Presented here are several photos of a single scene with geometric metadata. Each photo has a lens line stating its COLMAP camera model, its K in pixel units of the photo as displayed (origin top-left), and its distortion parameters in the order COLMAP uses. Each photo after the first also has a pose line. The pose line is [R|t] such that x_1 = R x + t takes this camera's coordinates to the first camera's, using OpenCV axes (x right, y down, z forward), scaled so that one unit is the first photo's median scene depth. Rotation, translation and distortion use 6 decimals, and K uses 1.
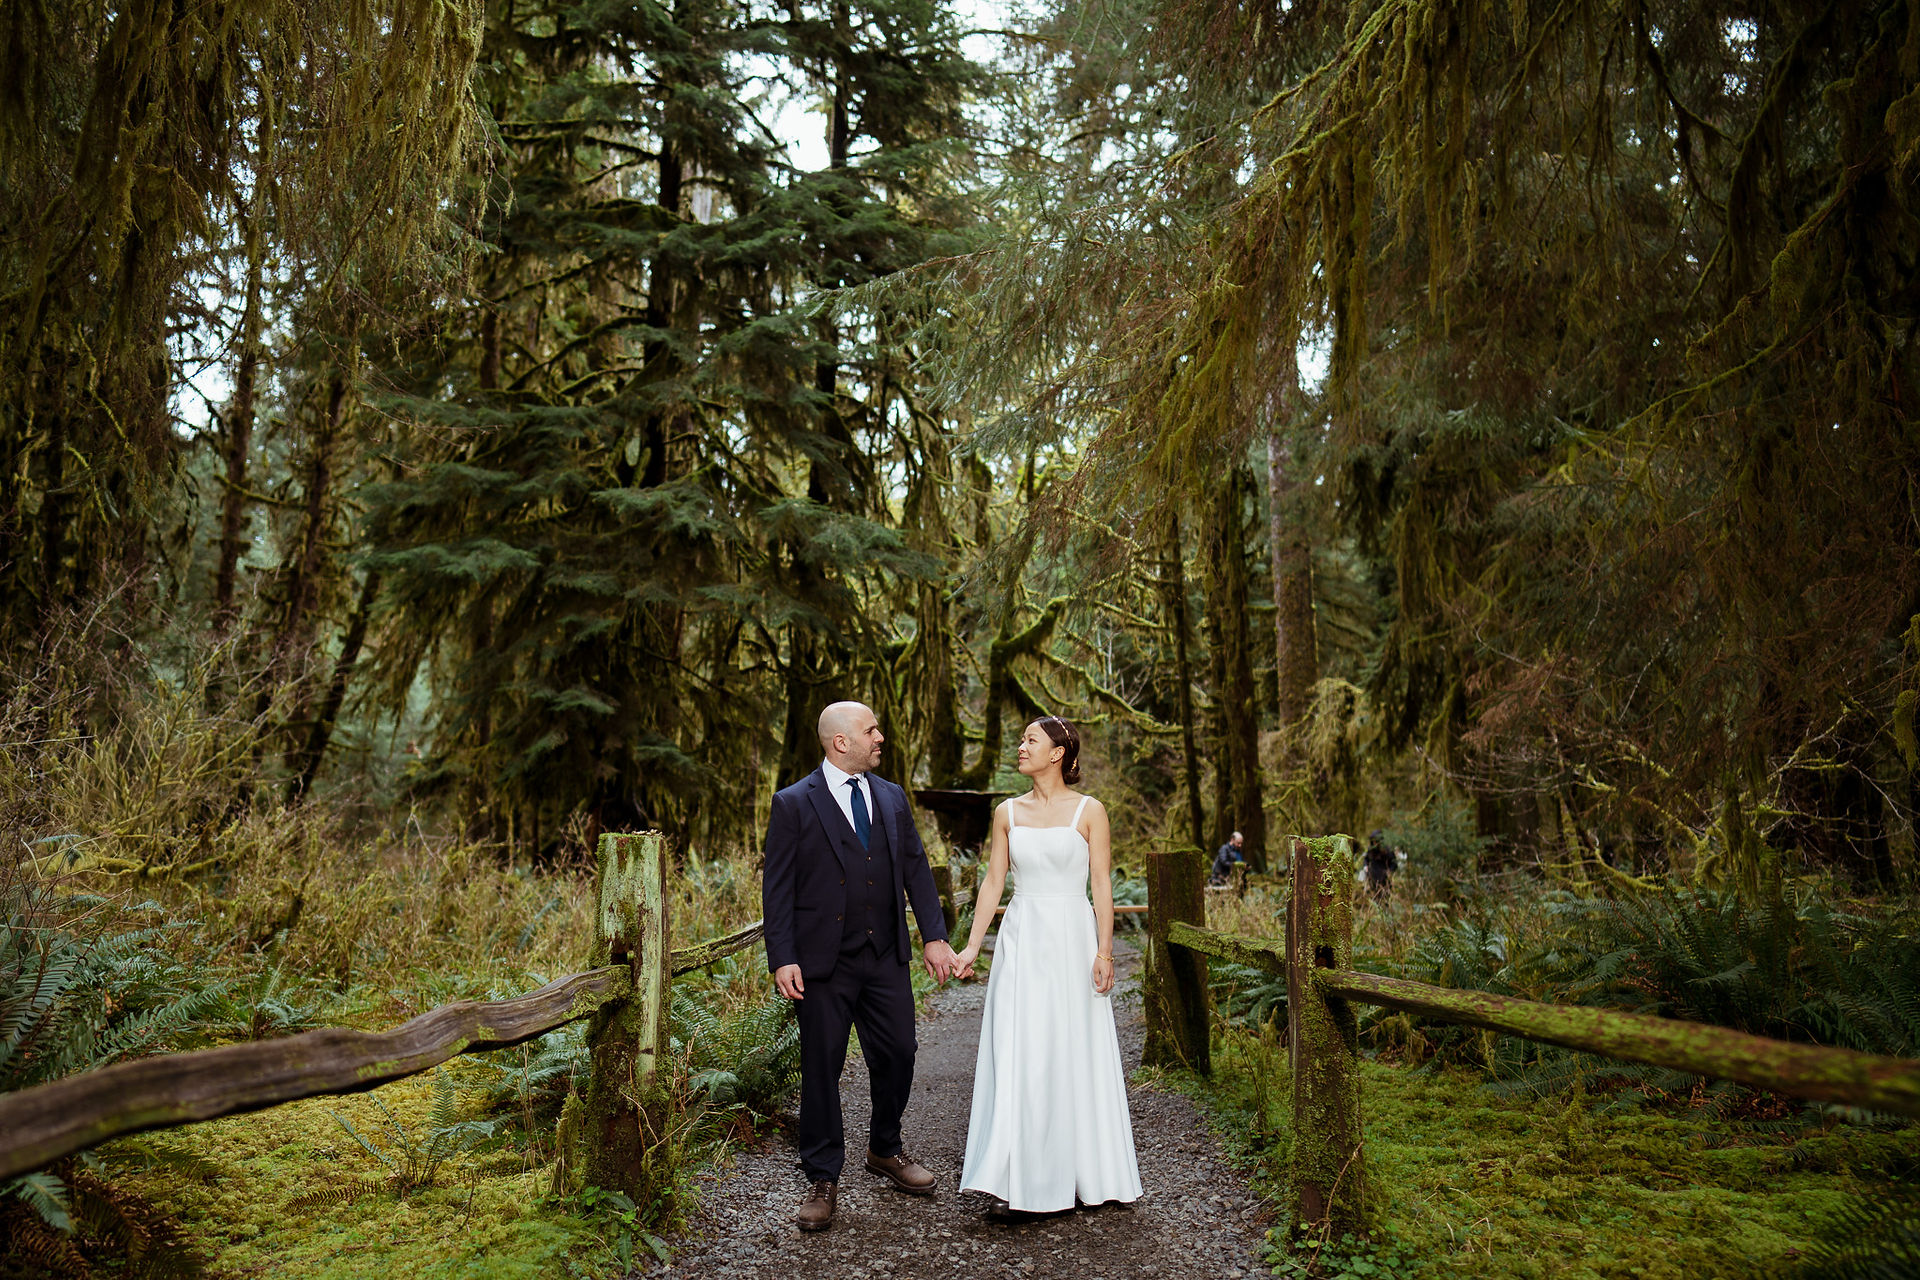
lens RADIAL K [[1273.4, 0, 950.6], [0, 1273.4, 647.6], [0, 0, 1]] dist [-0.041792, 0.054500]
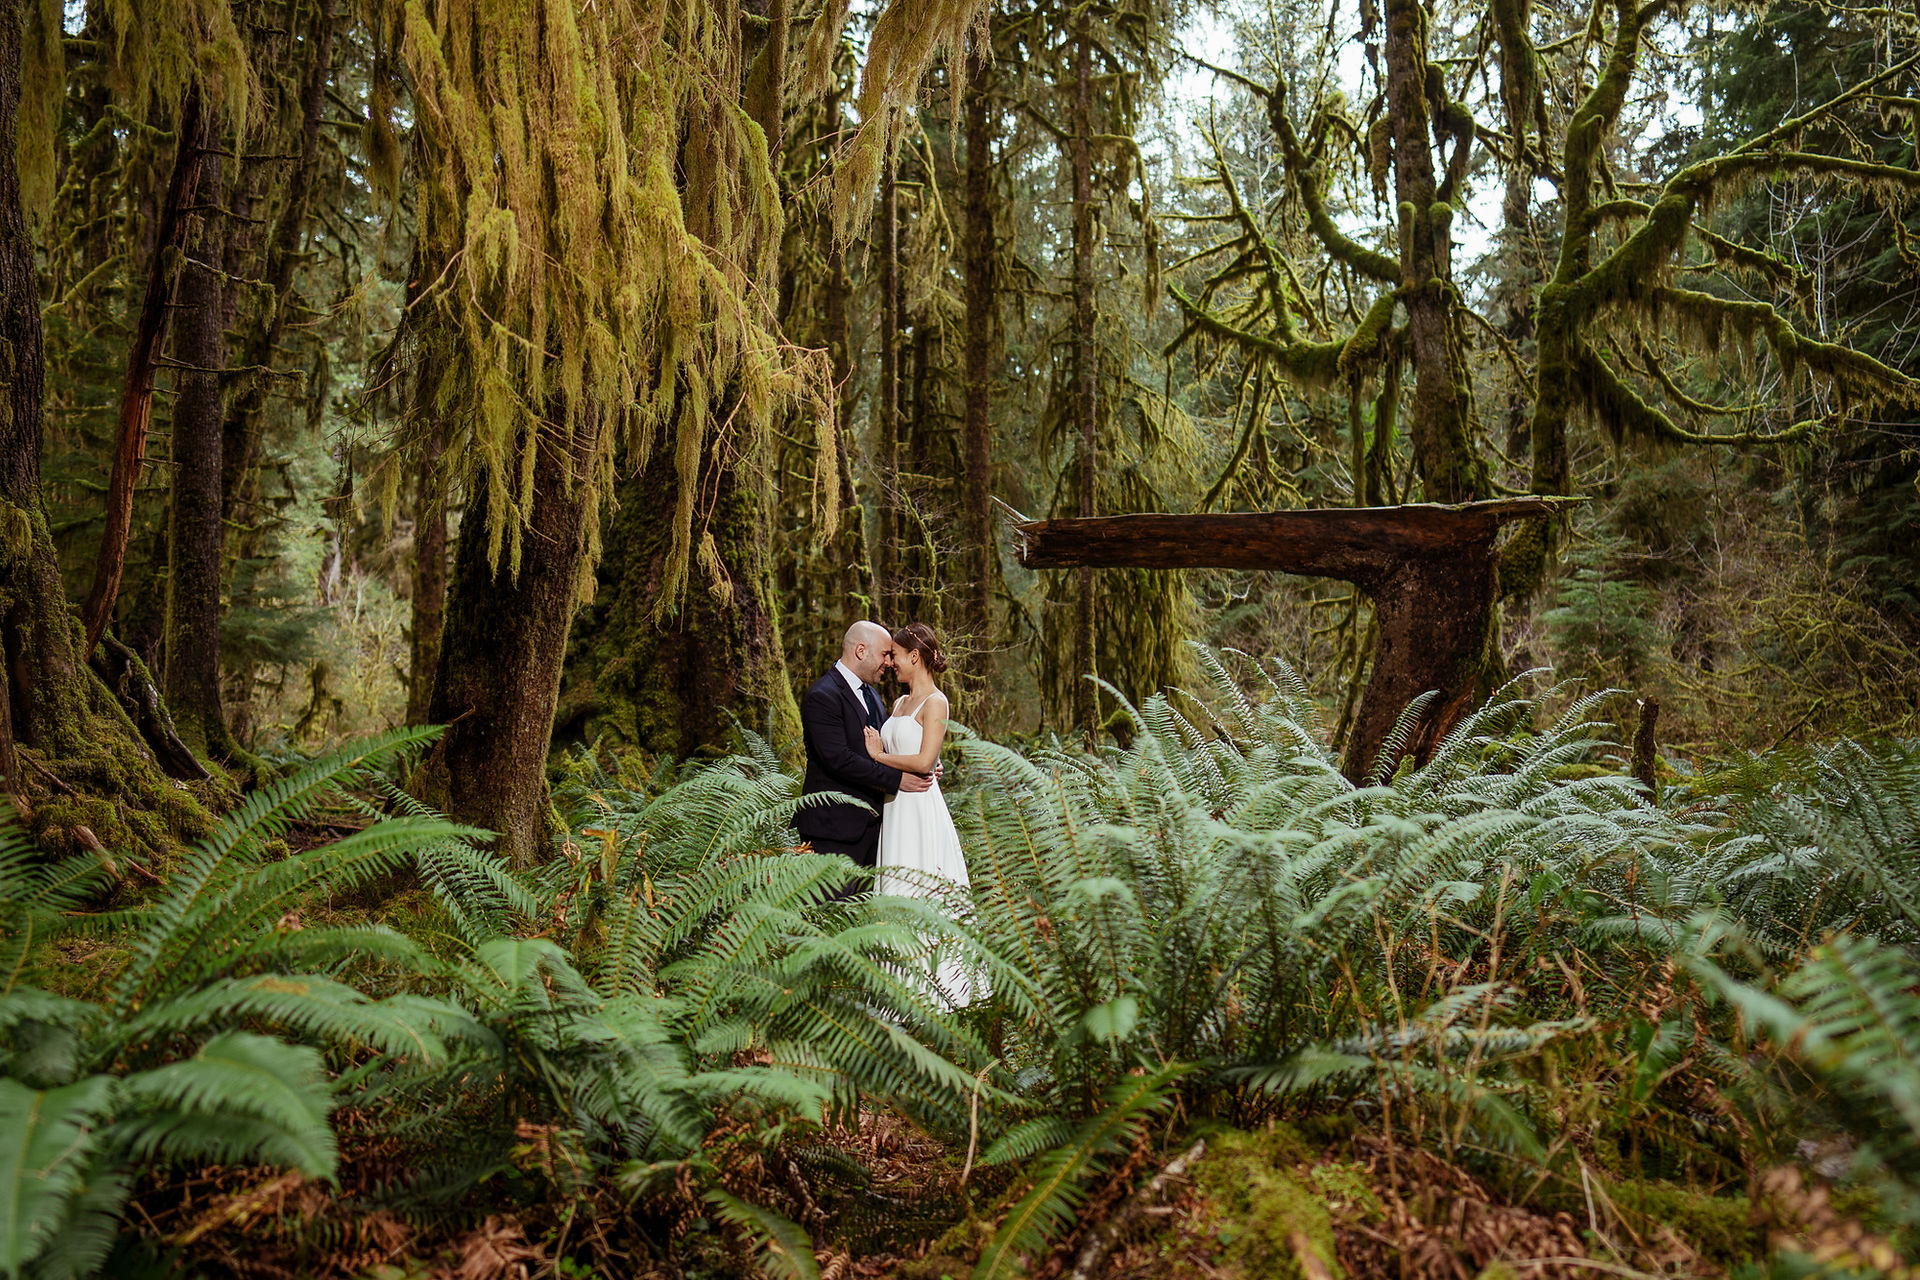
lens RADIAL K [[1273.4, 0, 950.6], [0, 1273.4, 647.6], [0, 0, 1]] dist [-0.041792, 0.054500]
pose [[0.906304, -0.029605, -0.421587, 0.037196], [0.069207, 0.994474, 0.078943, 0.108318], [0.416920, -0.100723, 0.903345, 0.608597]]
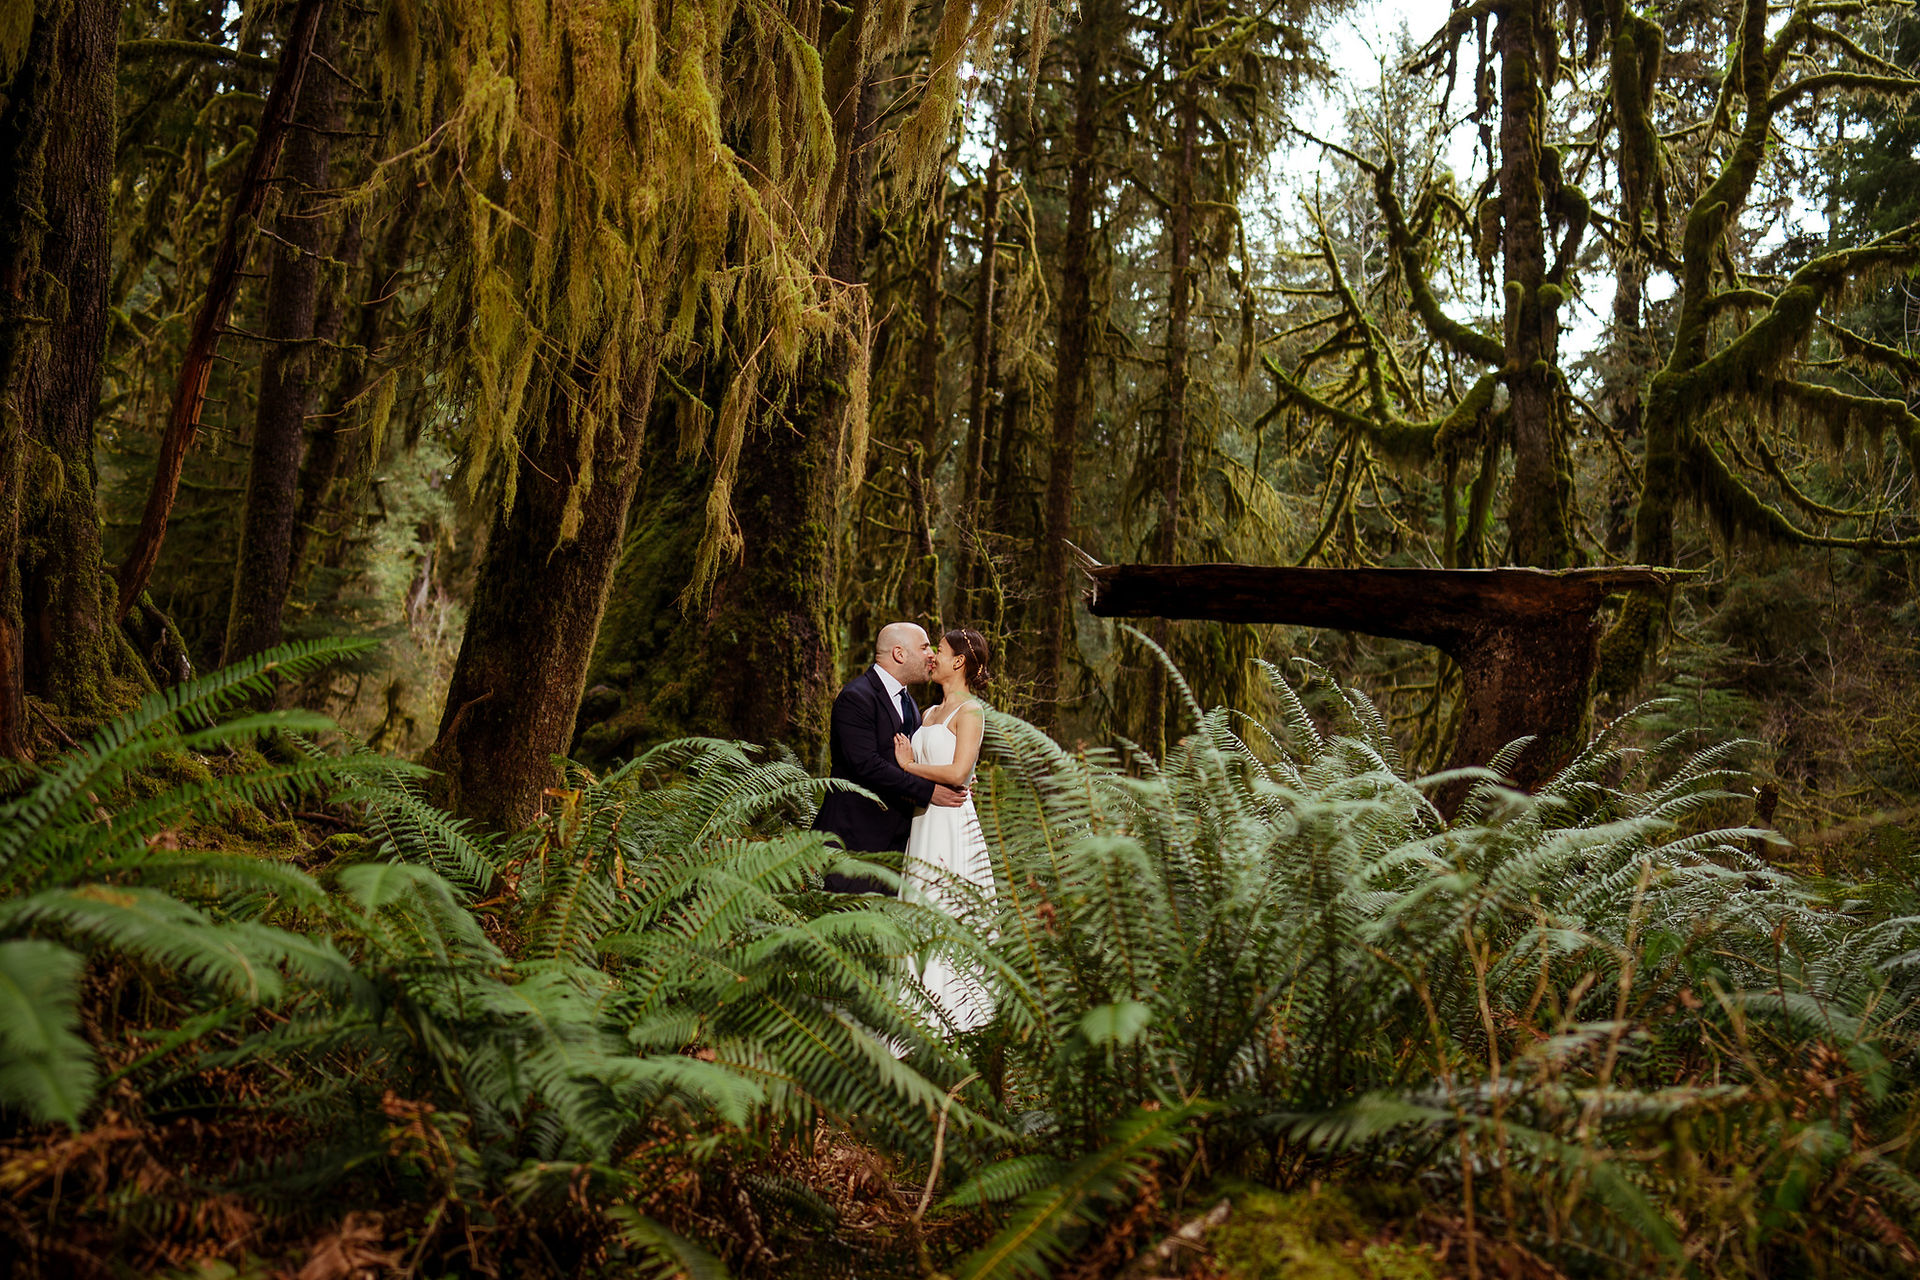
lens RADIAL K [[1272.2, 0, 949.5], [0, 1272.2, 652.4], [0, 0, 1]] dist [-0.040268, 0.051968]
pose [[0.880562, 0.010380, -0.473817, 0.034819], [0.002638, 0.999637, 0.026803, 0.116465], [0.473923, -0.024852, 0.880215, 0.620963]]
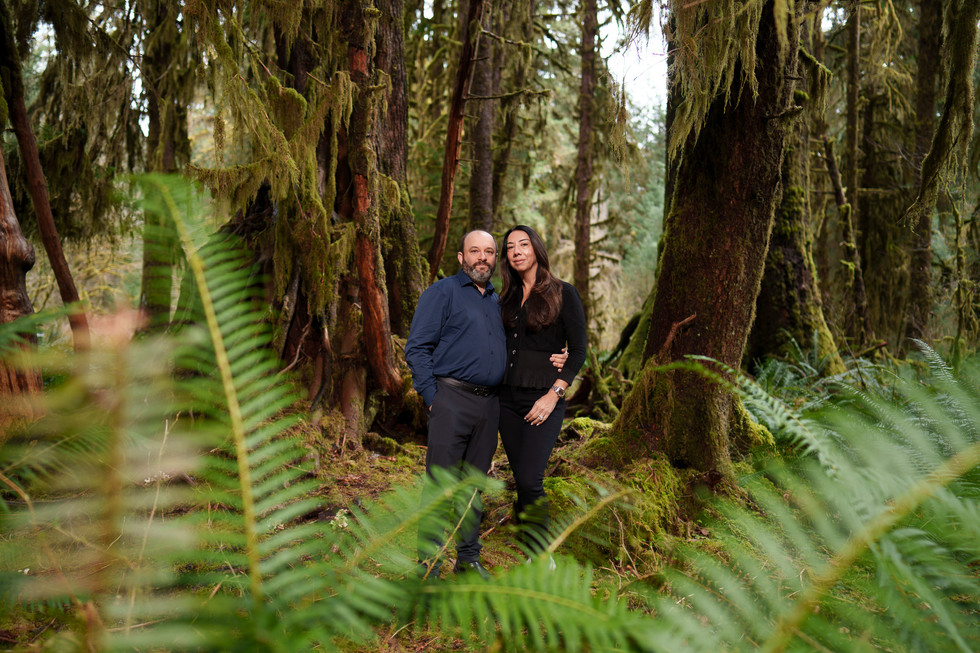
lens RADIAL K [[649.3, 0, 484.6], [0, 649.3, 332.8], [0, 0, 1]] dist [-0.040268, 0.051968]
pose [[0.576927, 0.005062, -0.816780, -0.028439], [0.100784, 0.991898, 0.077335, 0.117117], [0.810554, -0.126935, 0.571742, 0.647519]]
